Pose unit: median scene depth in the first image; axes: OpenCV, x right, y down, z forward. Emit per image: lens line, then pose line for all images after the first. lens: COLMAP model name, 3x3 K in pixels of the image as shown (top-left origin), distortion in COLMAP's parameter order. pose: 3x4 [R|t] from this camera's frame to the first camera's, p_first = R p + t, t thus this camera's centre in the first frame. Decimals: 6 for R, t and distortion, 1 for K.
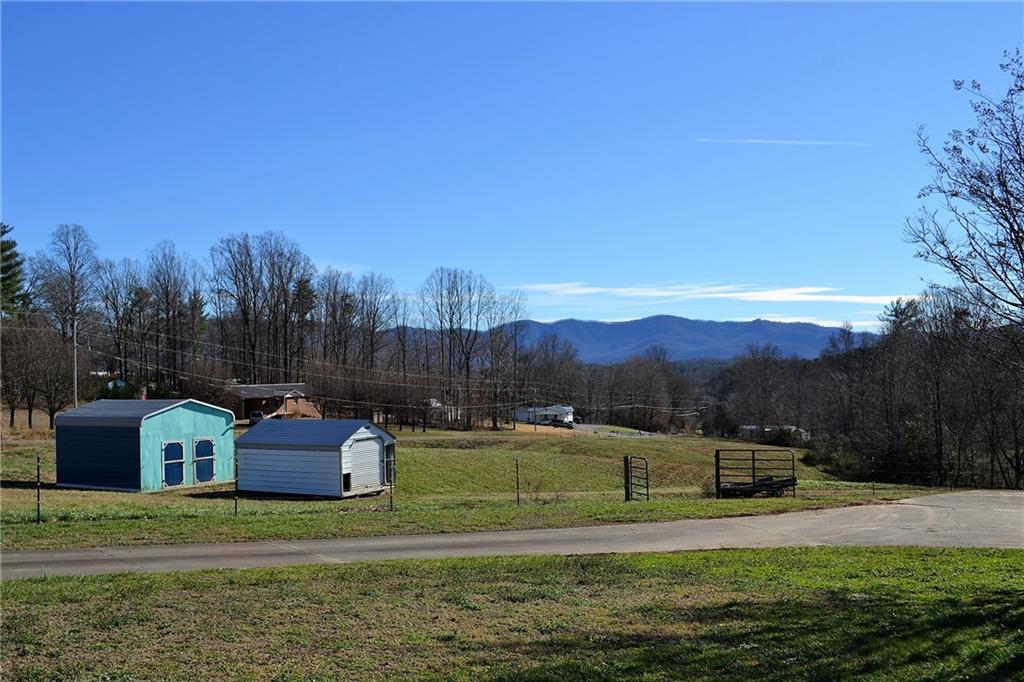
lens RADIAL K [[964.6, 0, 512.0], [0, 964.6, 341.0], [0, 0, 1]] dist [-0.047025, -0.005716]
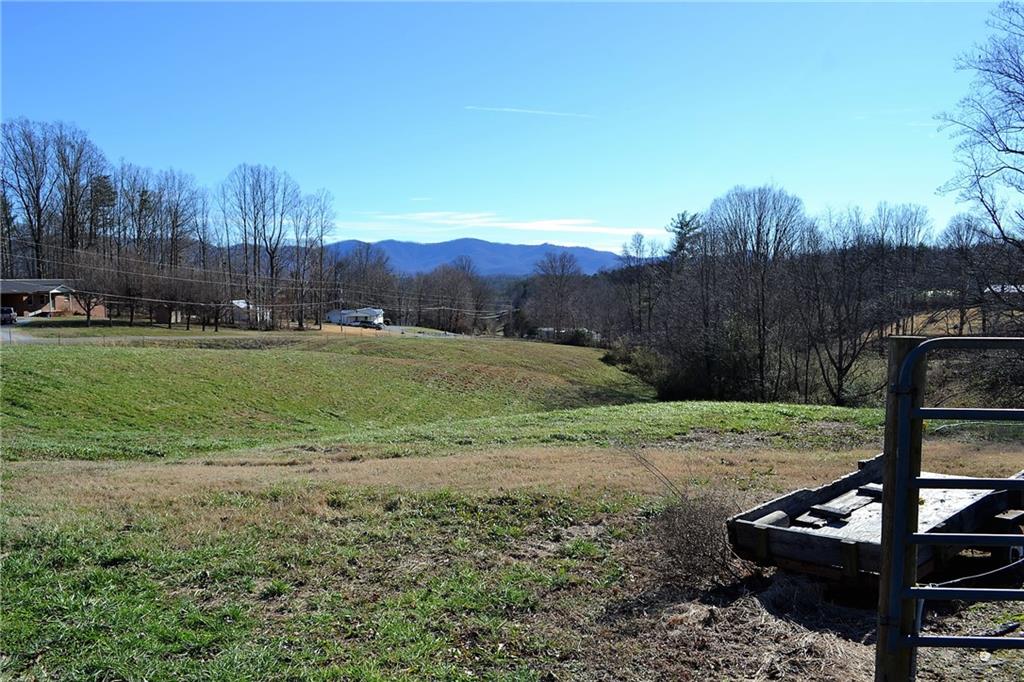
lens RADIAL K [[791.9, 0, 512.0], [0, 791.9, 341.0], [0, 0, 1]] dist [-0.007332, -0.002071]
pose [[0.977666, -0.000671, 0.210161, 0.021153], [-0.020628, 0.994860, 0.099138, 0.015504], [-0.209148, -0.101259, 0.972627, 0.138047]]
